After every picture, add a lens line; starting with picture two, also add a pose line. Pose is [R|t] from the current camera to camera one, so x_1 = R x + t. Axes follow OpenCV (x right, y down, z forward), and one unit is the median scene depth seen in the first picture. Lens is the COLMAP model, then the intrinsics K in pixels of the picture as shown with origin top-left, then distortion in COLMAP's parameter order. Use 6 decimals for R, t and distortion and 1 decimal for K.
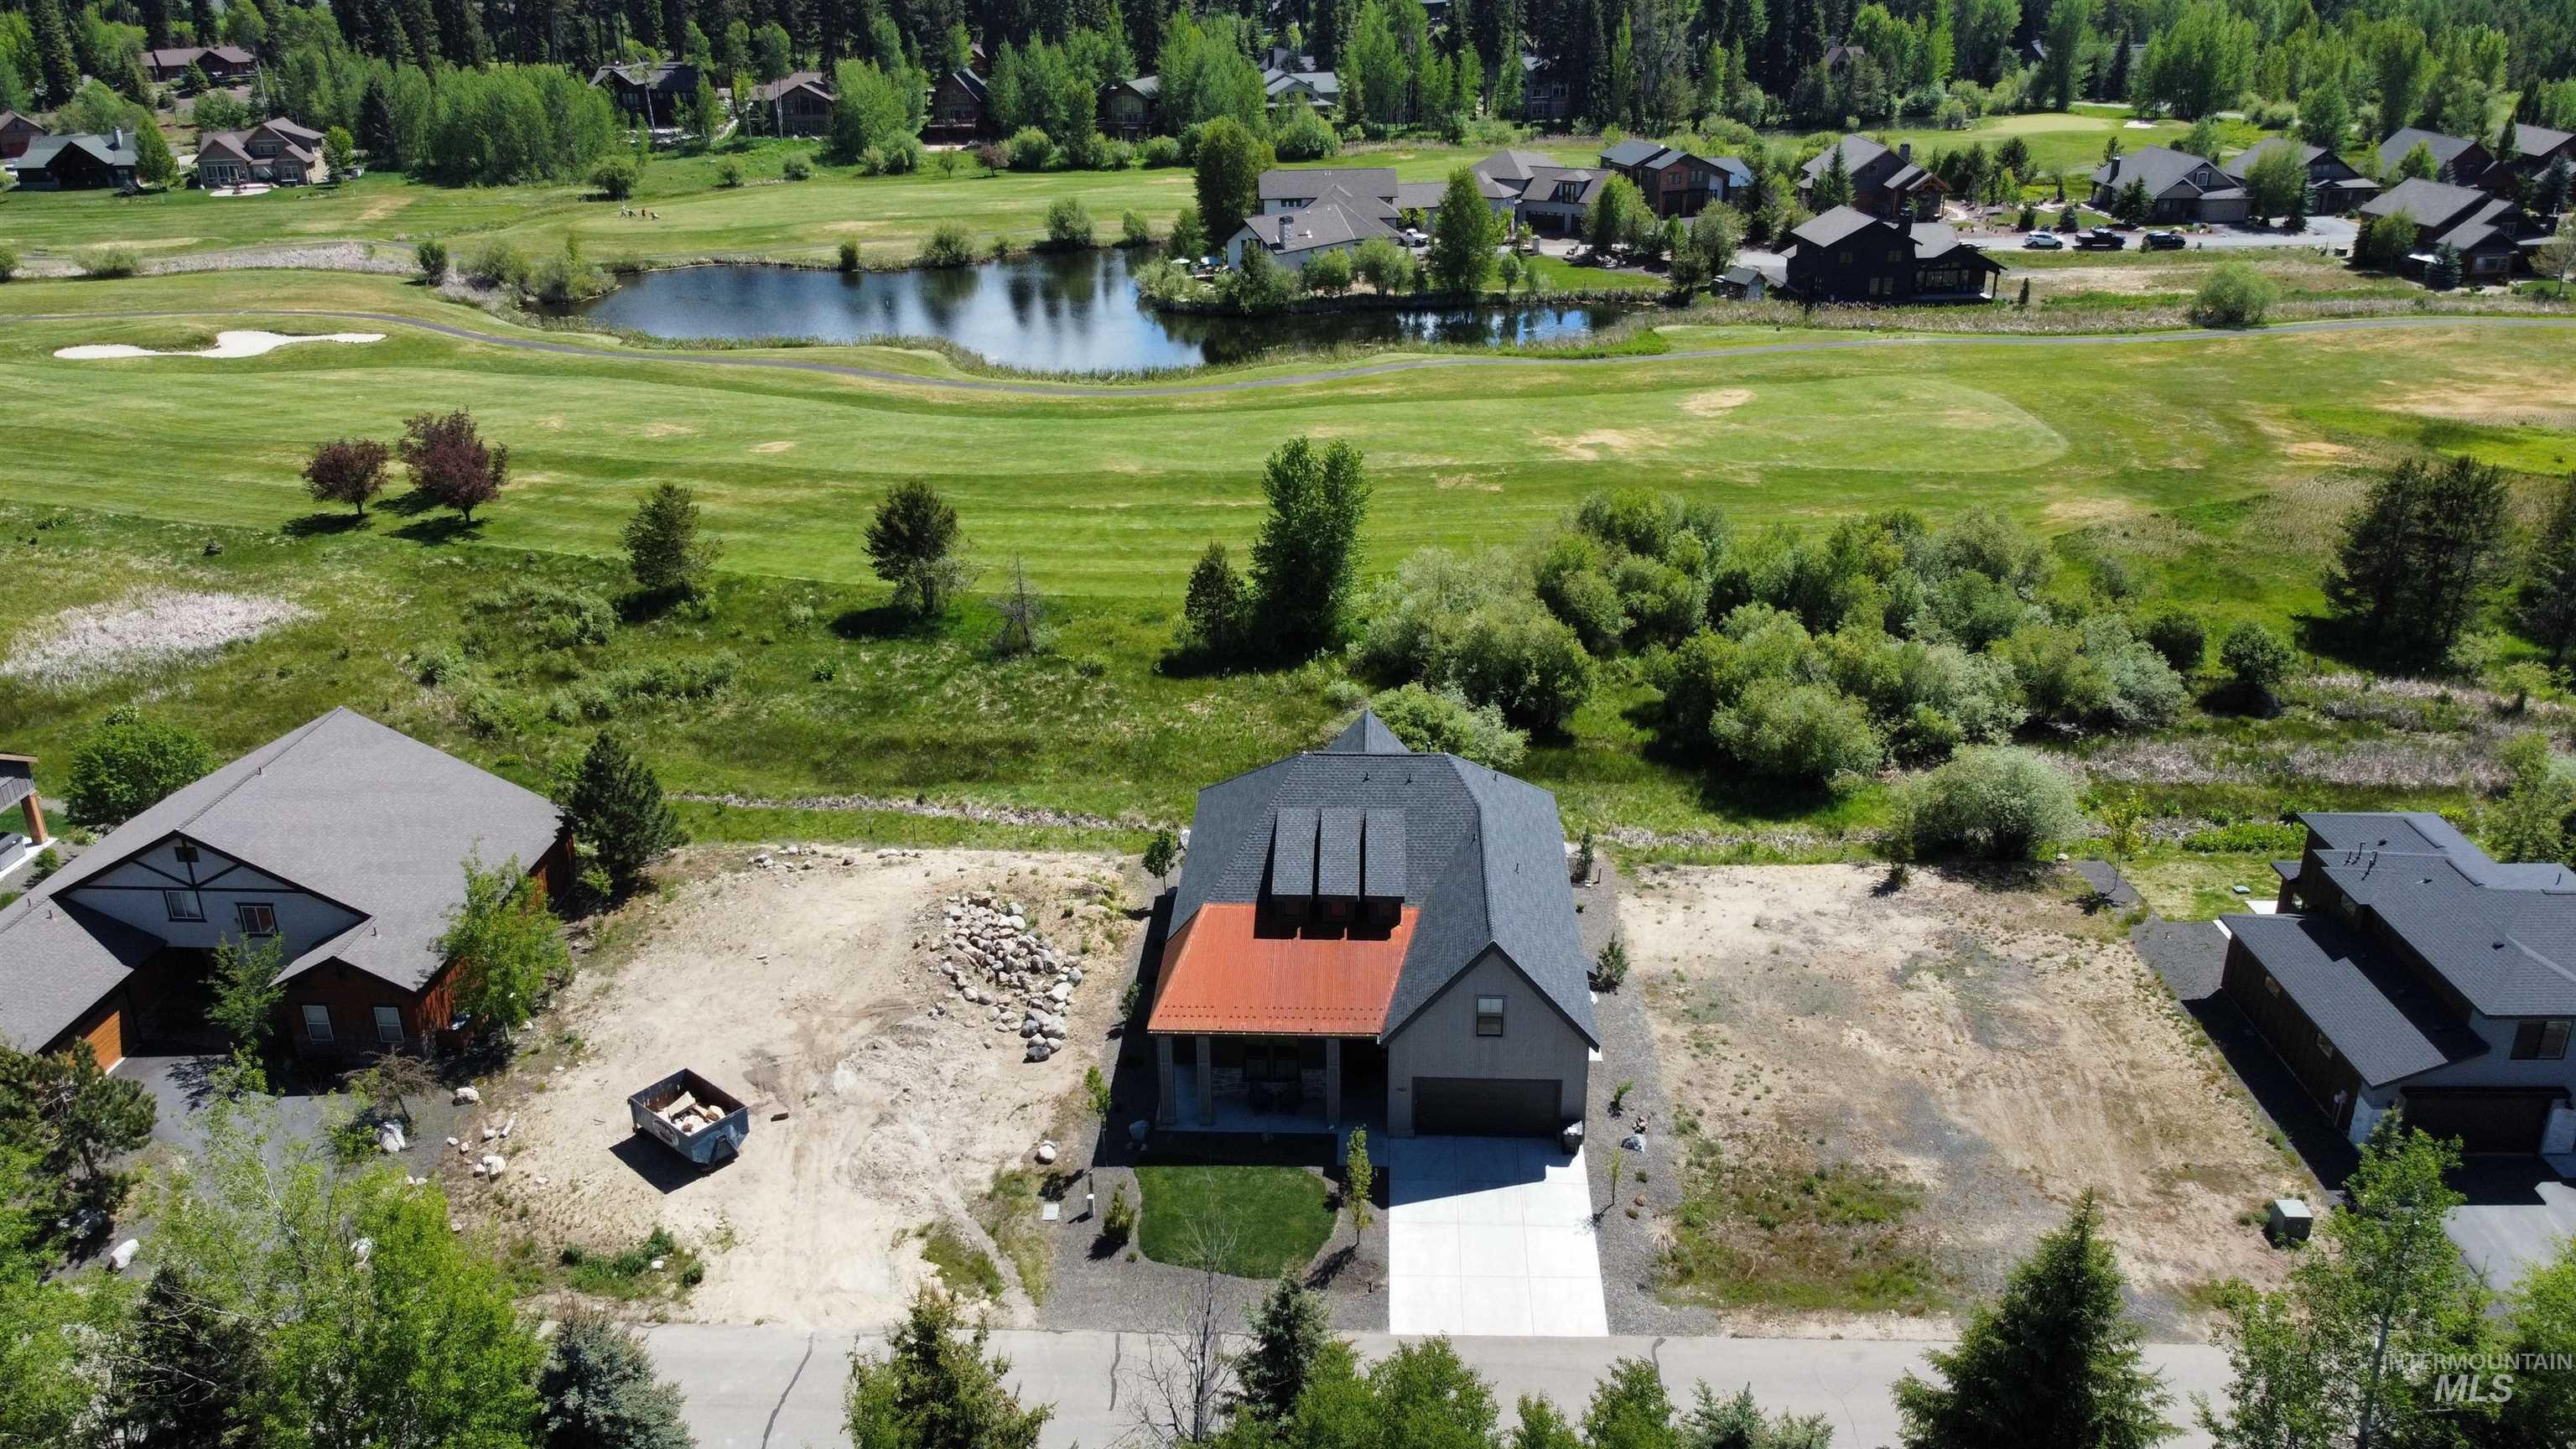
lens RADIAL K [[1926.2, 0, 1288.0], [0, 1926.2, 724.5], [0, 0, 1]] dist [-0.004931, -0.001660]
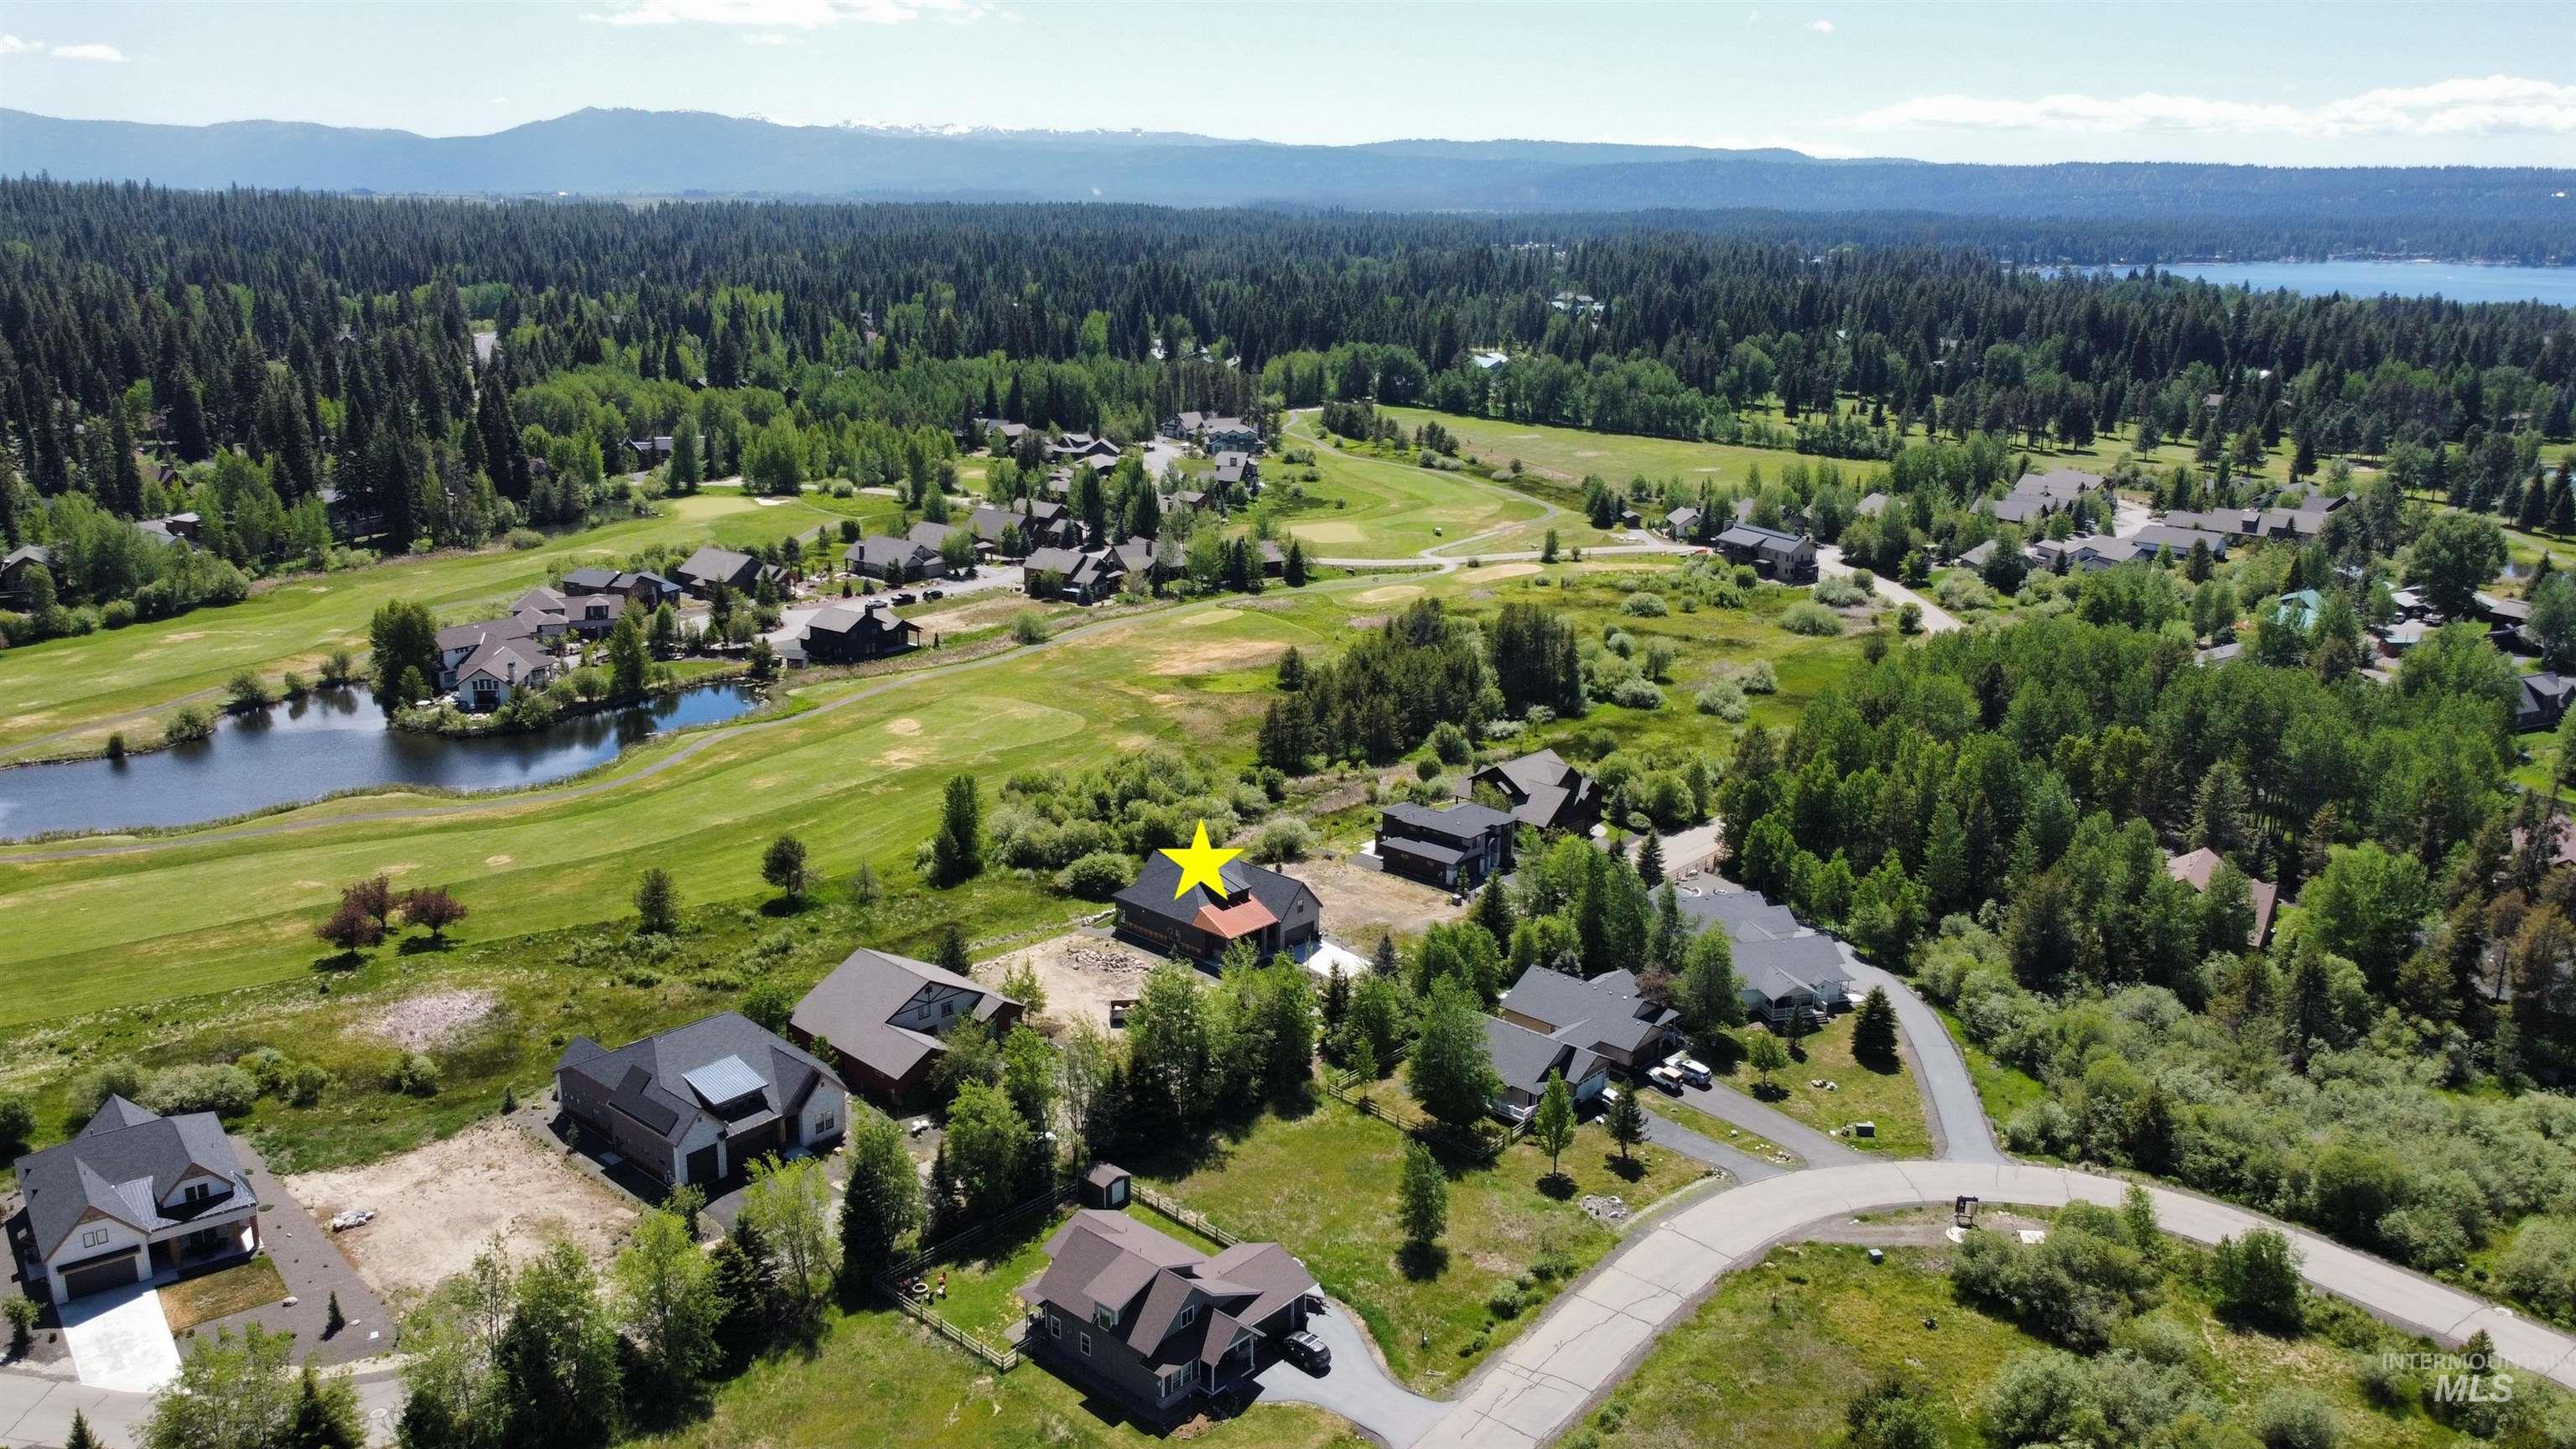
lens RADIAL K [[1926.2, 0, 1288.0], [0, 1926.2, 724.5], [0, 0, 1]] dist [-0.004931, -0.001660]
pose [[0.637918, -0.179781, 0.748825, -0.695831], [0.276025, 0.961140, -0.004389, -0.042633], [-0.718937, 0.209495, 0.662753, -0.381280]]
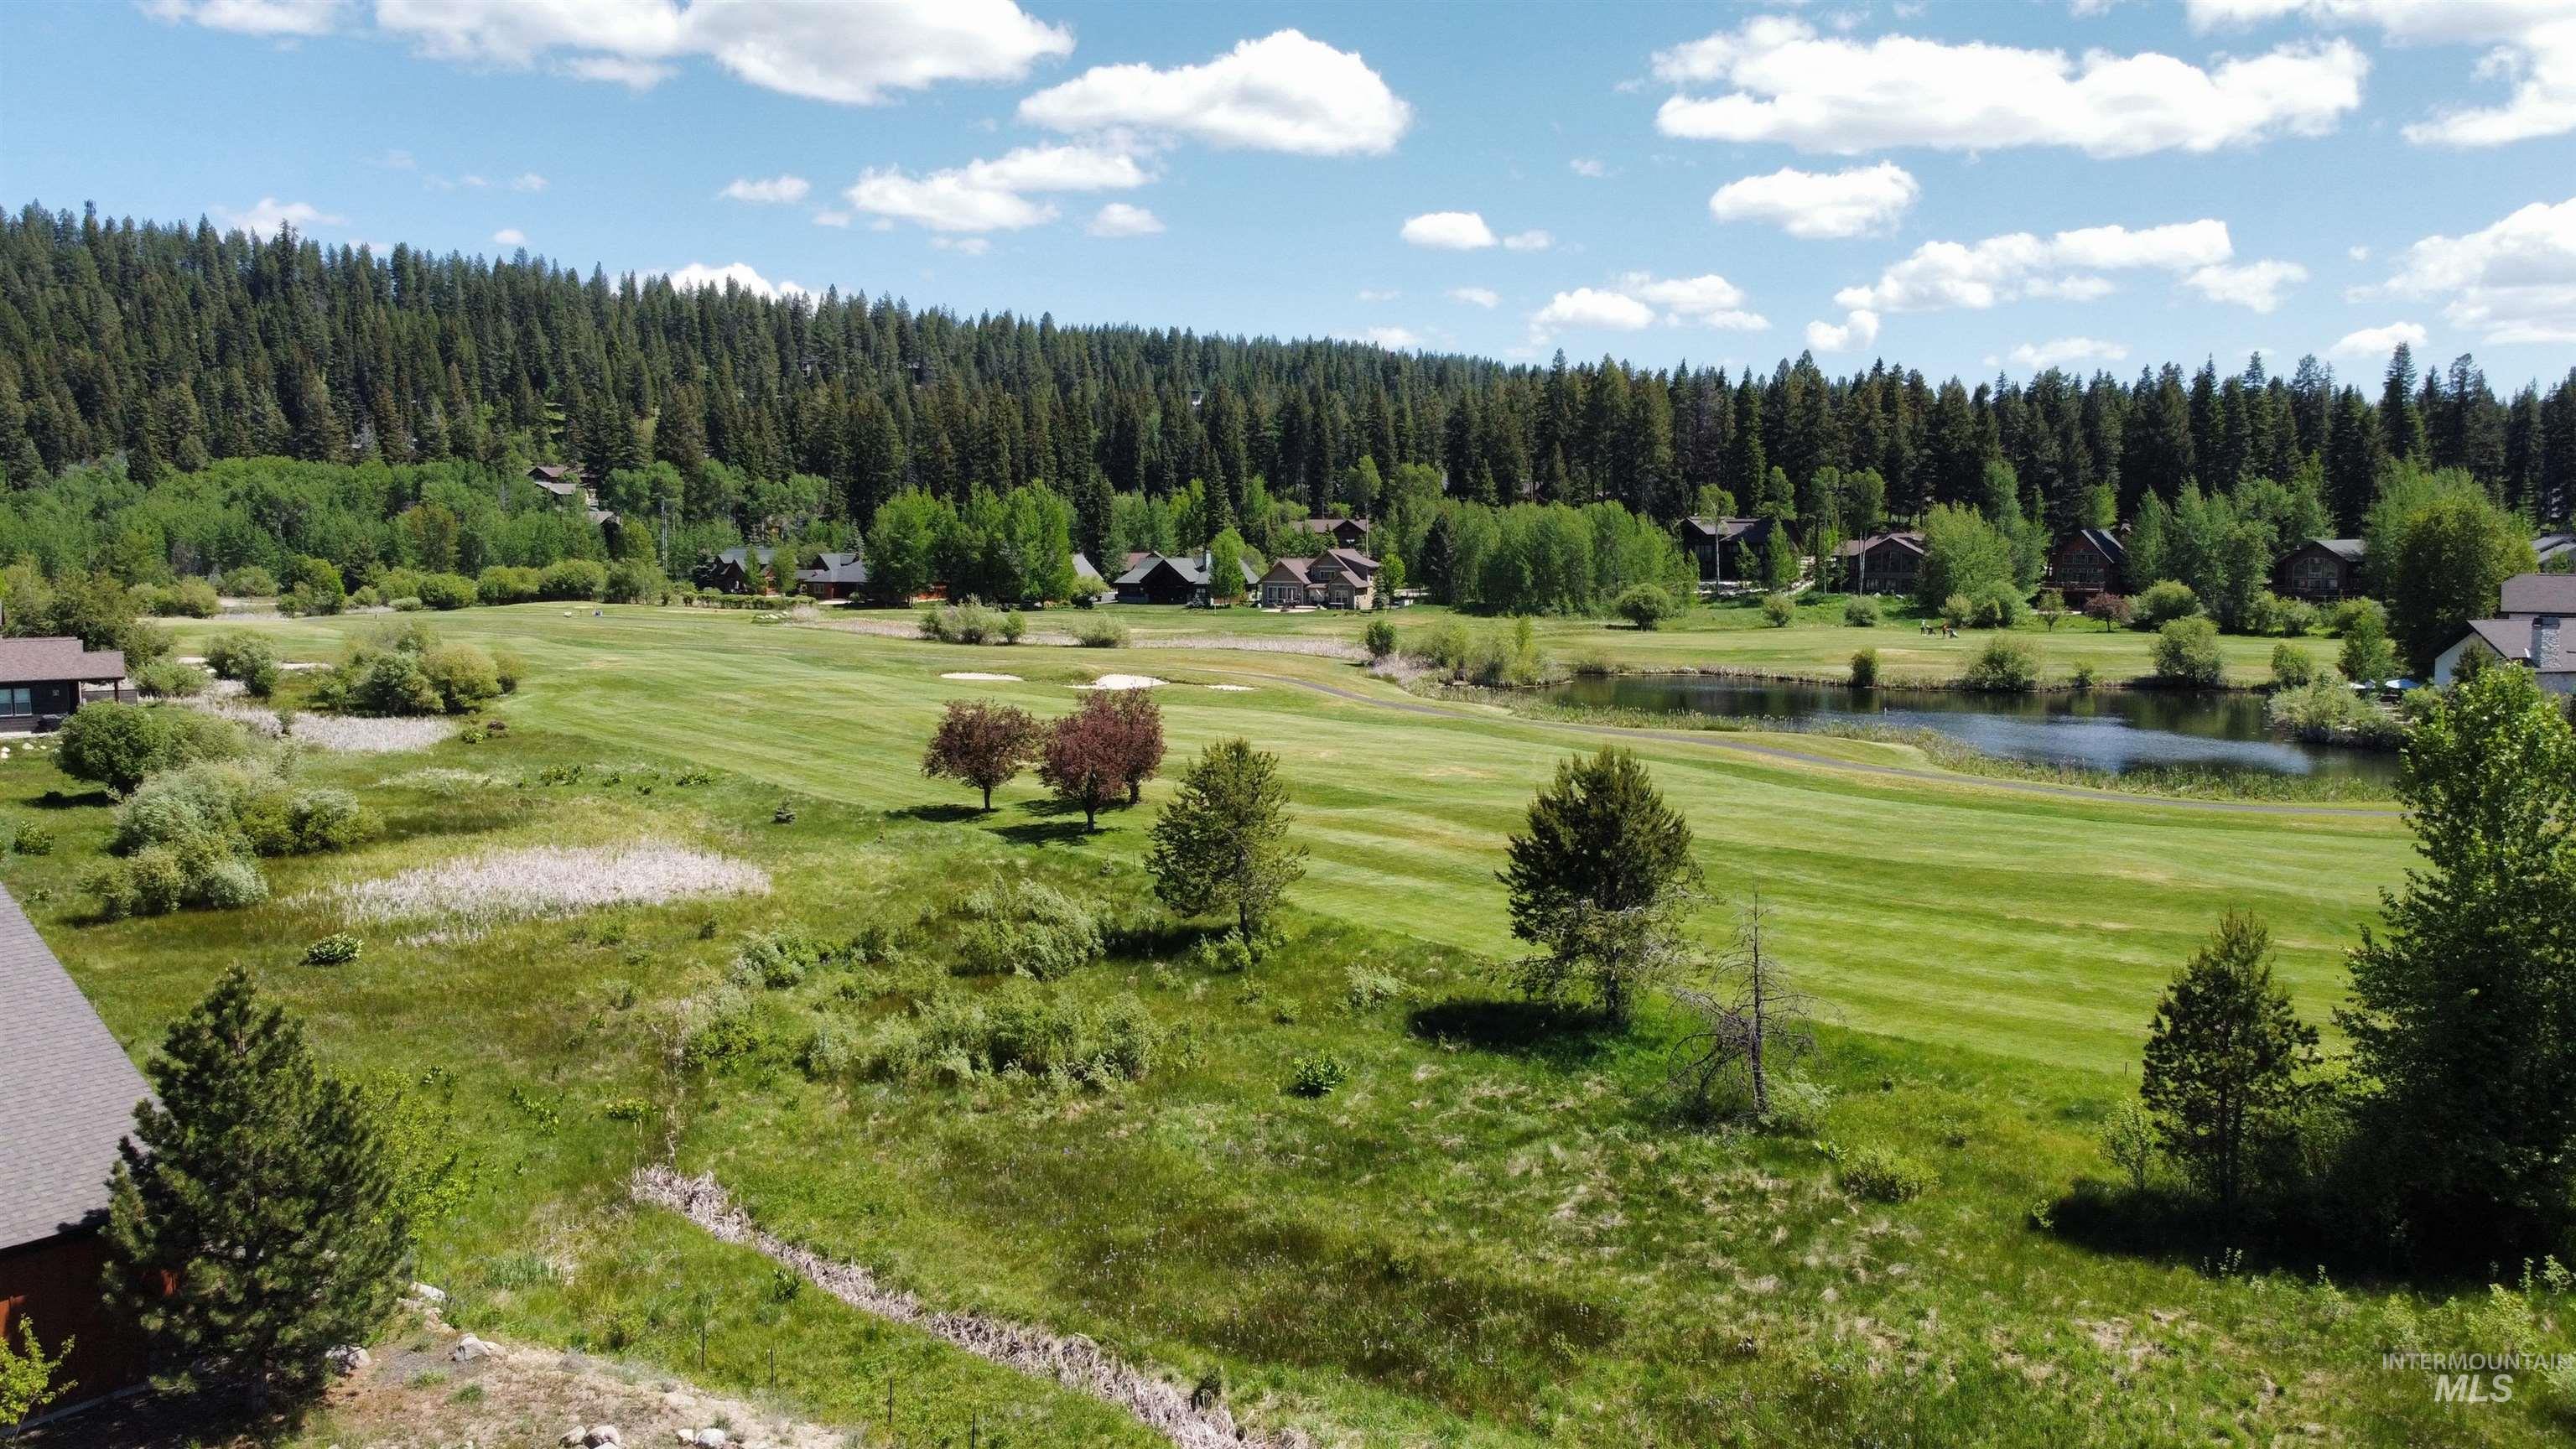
lens RADIAL K [[1926.2, 0, 1288.0], [0, 1926.2, 724.5], [0, 0, 1]] dist [-0.004931, -0.001660]
pose [[0.830238, 0.063058, -0.553831, 0.007265], [-0.220951, 0.949419, -0.223125, -0.001408], [0.511748, 0.307616, 0.802176, 0.284447]]
